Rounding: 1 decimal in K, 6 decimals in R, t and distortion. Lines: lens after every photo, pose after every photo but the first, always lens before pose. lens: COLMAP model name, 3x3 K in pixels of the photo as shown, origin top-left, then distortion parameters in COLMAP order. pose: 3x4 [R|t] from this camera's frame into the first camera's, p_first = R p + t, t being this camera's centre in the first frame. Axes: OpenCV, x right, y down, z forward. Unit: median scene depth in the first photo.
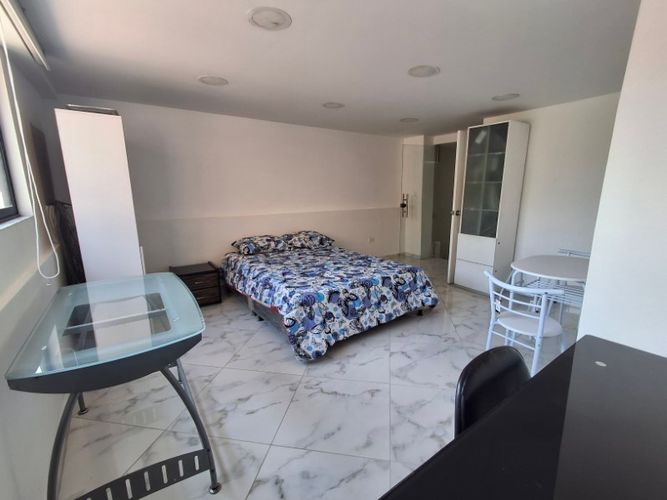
lens RADIAL K [[304.5, 0, 337.1], [0, 304.5, 248.0], [0, 0, 1]] dist [0.000983, 0.005252]
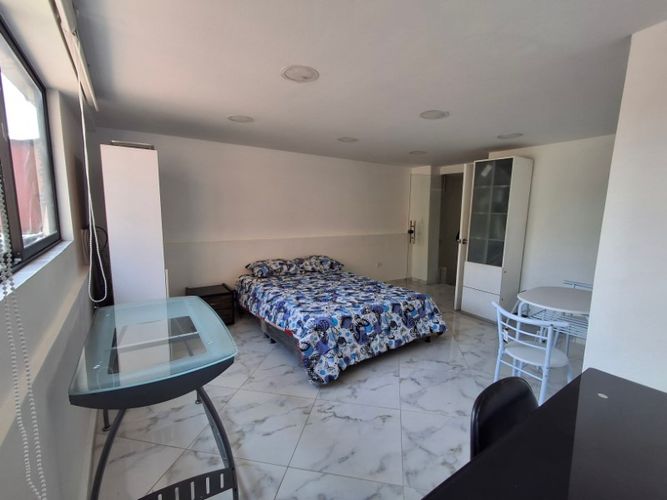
lens RADIAL K [[304.5, 0, 338.0], [0, 304.5, 249.5], [0, 0, 1]] dist [0.000983, 0.005252]
pose [[0.999672, 0.022952, -0.011349, -0.032150], [-0.023626, 0.997719, -0.063240, -0.020150], [0.009871, 0.063487, 0.997934, -0.052843]]
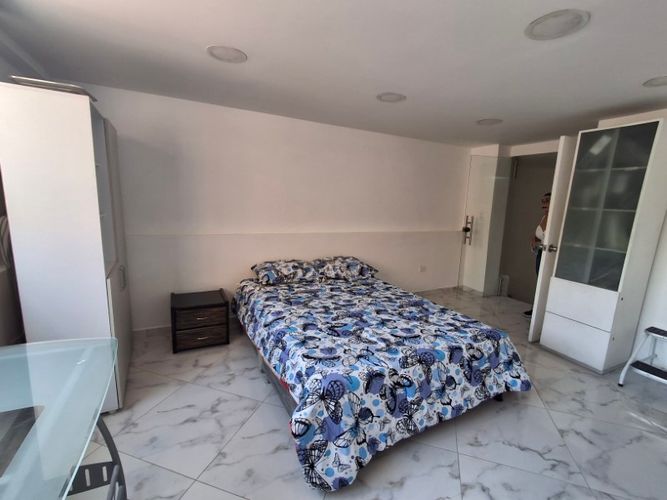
lens RADIAL K [[304.5, 0, 334.3], [0, 304.5, 246.4], [0, 0, 1]] dist [0.000983, 0.005252]
pose [[0.987513, 0.070219, -0.141020, -0.023588], [-0.075613, 0.996583, -0.033253, -0.091544], [0.138204, 0.043501, 0.989448, 0.337020]]
